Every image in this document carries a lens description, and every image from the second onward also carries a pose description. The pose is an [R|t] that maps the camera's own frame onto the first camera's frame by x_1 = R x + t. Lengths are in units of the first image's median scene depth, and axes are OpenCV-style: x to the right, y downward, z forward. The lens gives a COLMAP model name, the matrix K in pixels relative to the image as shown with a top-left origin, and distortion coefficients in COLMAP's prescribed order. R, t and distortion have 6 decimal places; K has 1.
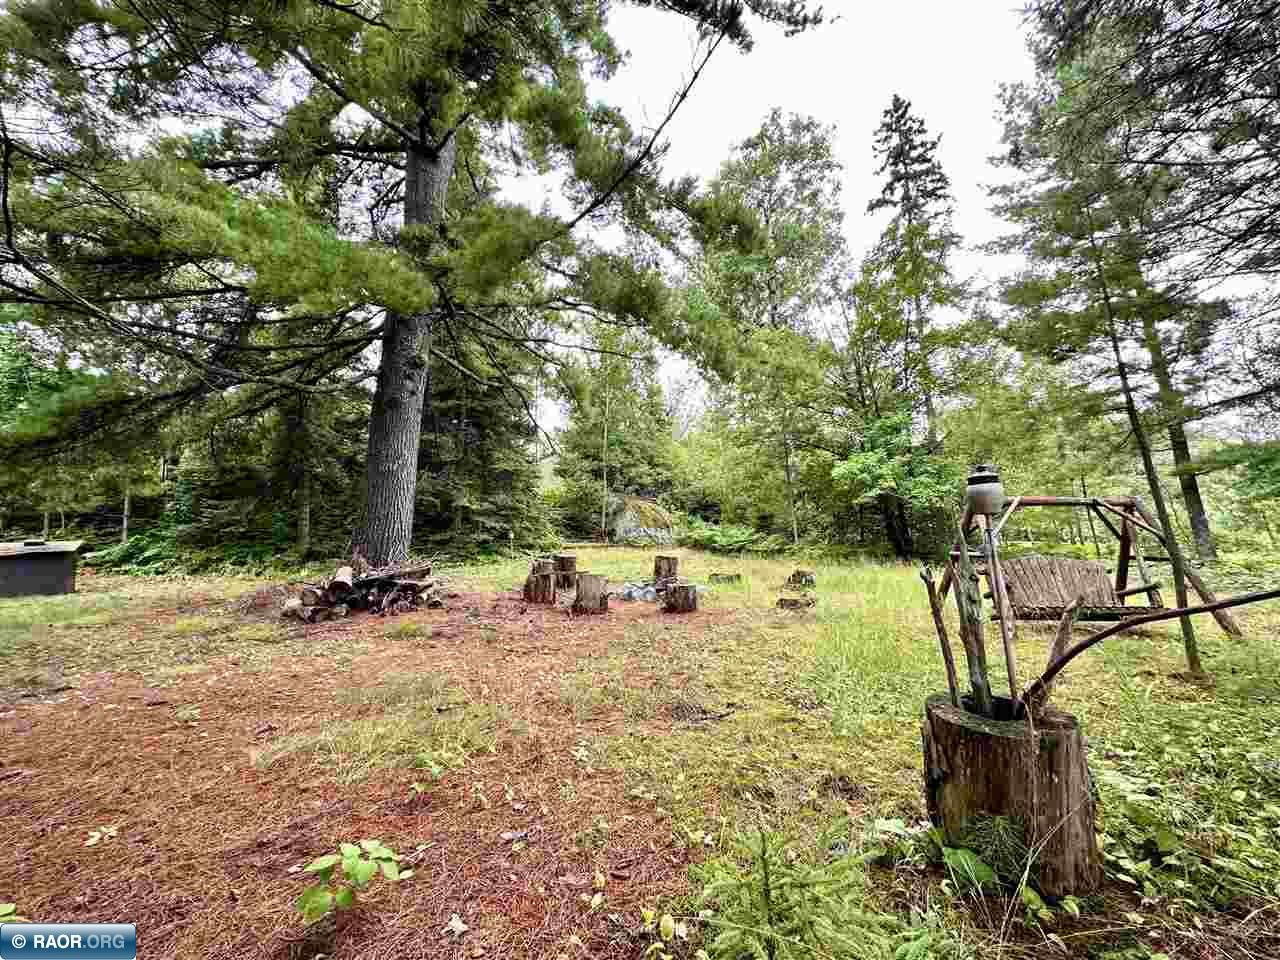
lens RADIAL K [[507.9, 0, 640.2], [0, 507.9, 477.9], [0, 0, 1]] dist [-0.002465, 0.000038]
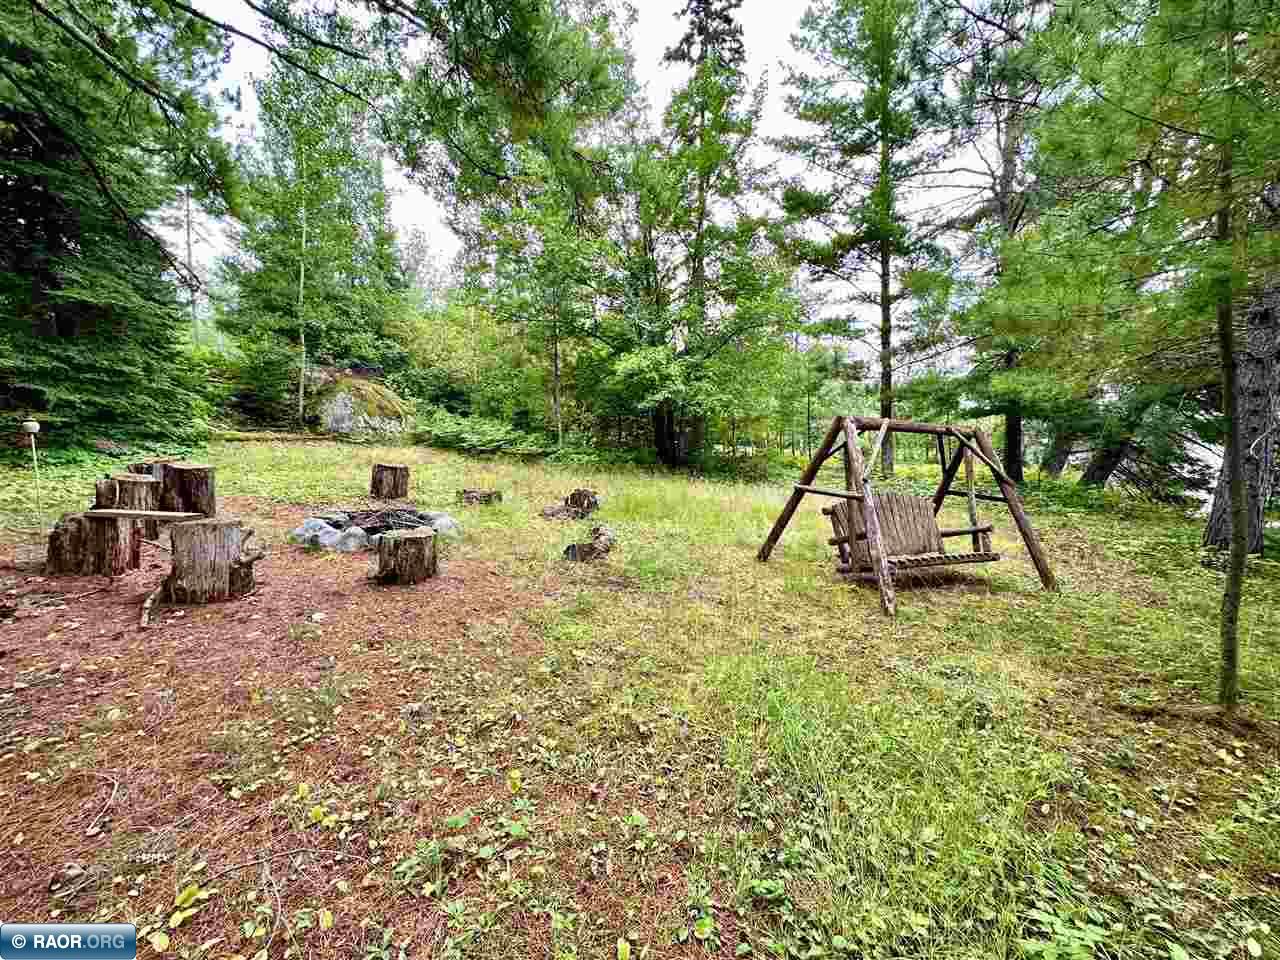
lens RADIAL K [[507.9, 0, 640.6], [0, 507.9, 482.3], [0, 0, 1]] dist [-0.002465, 0.000038]
pose [[0.882078, -0.000081, 0.471104, 0.014662], [-0.103128, 0.975713, 0.193260, 0.005761], [-0.459677, -0.219054, 0.860646, 0.144506]]
